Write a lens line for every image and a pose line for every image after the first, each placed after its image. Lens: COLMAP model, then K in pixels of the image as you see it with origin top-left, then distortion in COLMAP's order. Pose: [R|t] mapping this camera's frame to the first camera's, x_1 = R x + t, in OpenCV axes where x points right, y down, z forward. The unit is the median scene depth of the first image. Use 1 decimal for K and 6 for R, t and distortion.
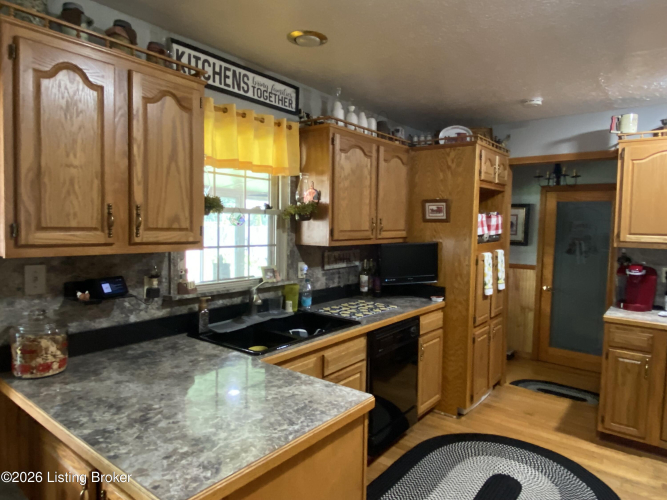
lens RADIAL K [[431.1, 0, 320.5], [0, 431.1, 247.1], [0, 0, 1]] dist [0.044692, -0.033288]
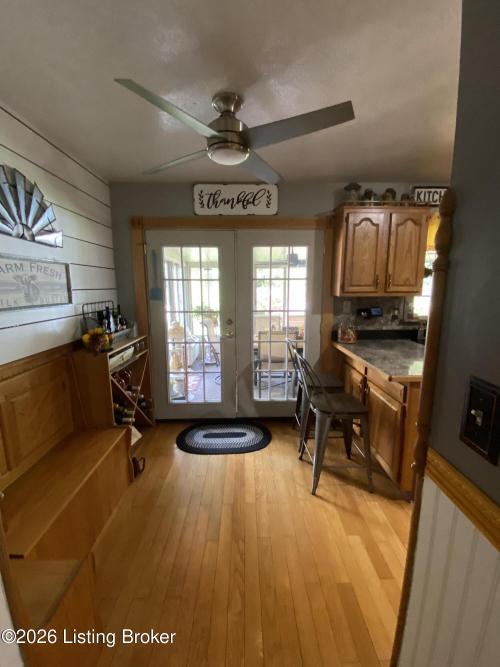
lens RADIAL K [[287.6, 0, 247.7], [0, 287.6, 332.4], [0, 0, 1]] dist [-0.021034, -0.000942]
pose [[0.644767, 0.101964, -0.757548, 0.196015], [-0.027426, 0.993511, 0.110382, 0.045013], [0.763887, -0.050394, 0.643380, -0.403896]]
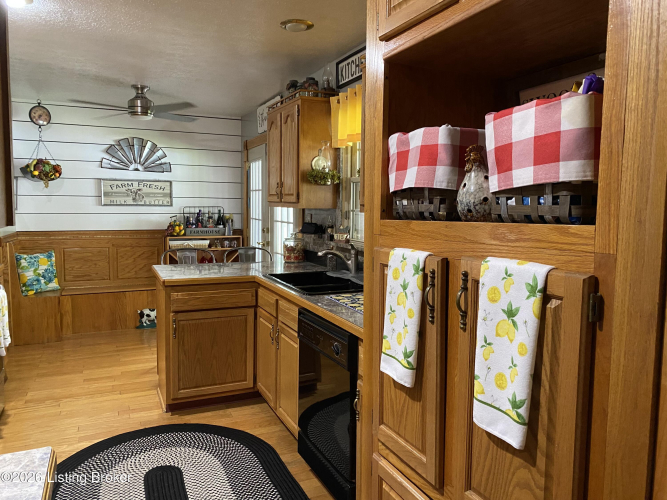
lens RADIAL K [[505.3, 0, 336.1], [0, 505.3, 242.3], [0, 0, 1]] dist [0.034131, 0.004228]
pose [[-0.435248, 0.051516, -0.898836, 1.175449], [-0.068584, 0.993563, 0.090156, -0.039385], [0.897695, 0.100886, -0.428913, 1.741985]]
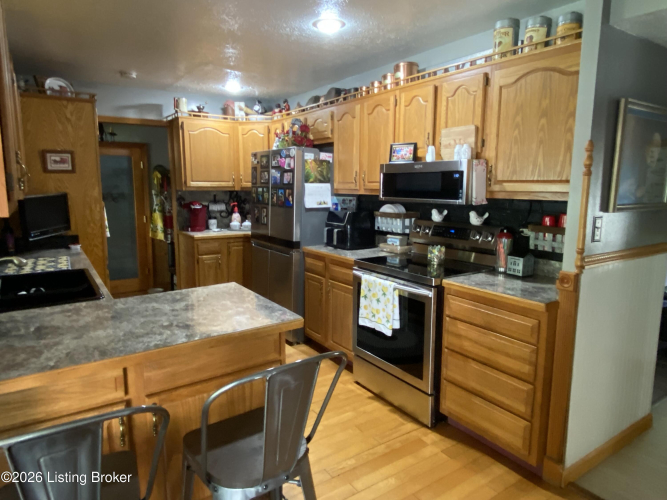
lens RADIAL K [[431.1, 0, 338.1], [0, 431.1, 246.5], [0, 0, 1]] dist [0.044692, -0.033288]
pose [[0.282752, -0.158917, 0.945937, -0.857242], [0.056370, 0.987229, 0.149004, -0.003690], [-0.957535, 0.011192, 0.288099, 0.111877]]
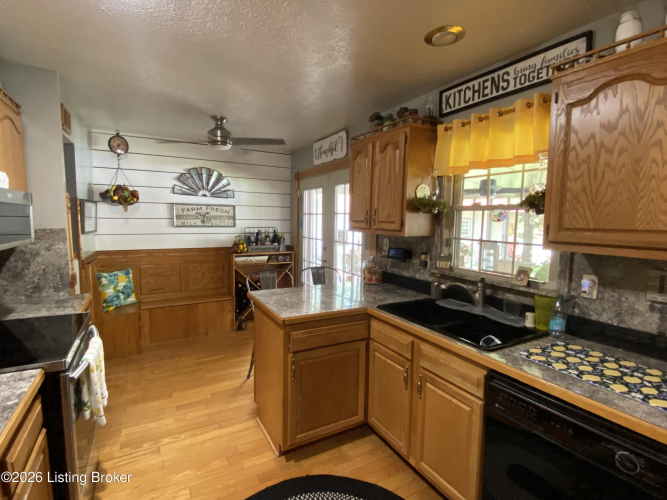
lens RADIAL K [[336.5, 0, 336.8], [0, 336.5, 247.7], [0, 0, 1]] dist [0.024631, -0.003935]
pose [[-0.355445, 0.064325, -0.932481, 0.844580], [-0.072496, 0.992727, 0.096115, -0.046177], [0.931882, 0.101764, -0.348196, 1.100168]]
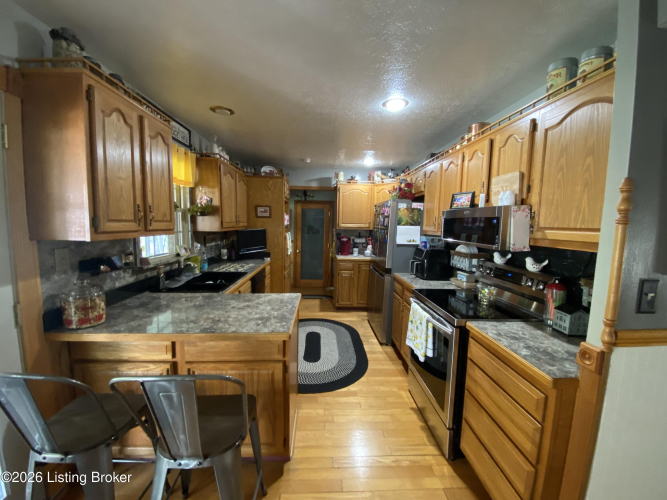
lens RADIAL K [[276.1, 0, 332.8], [0, 276.1, 249.5], [0, 0, 1]] dist [-0.004066, -0.004993]
pose [[0.746375, -0.068712, 0.661969, -0.470911], [0.031561, 0.997191, 0.067922, 0.010938], [-0.664776, -0.029803, 0.746448, -0.131245]]
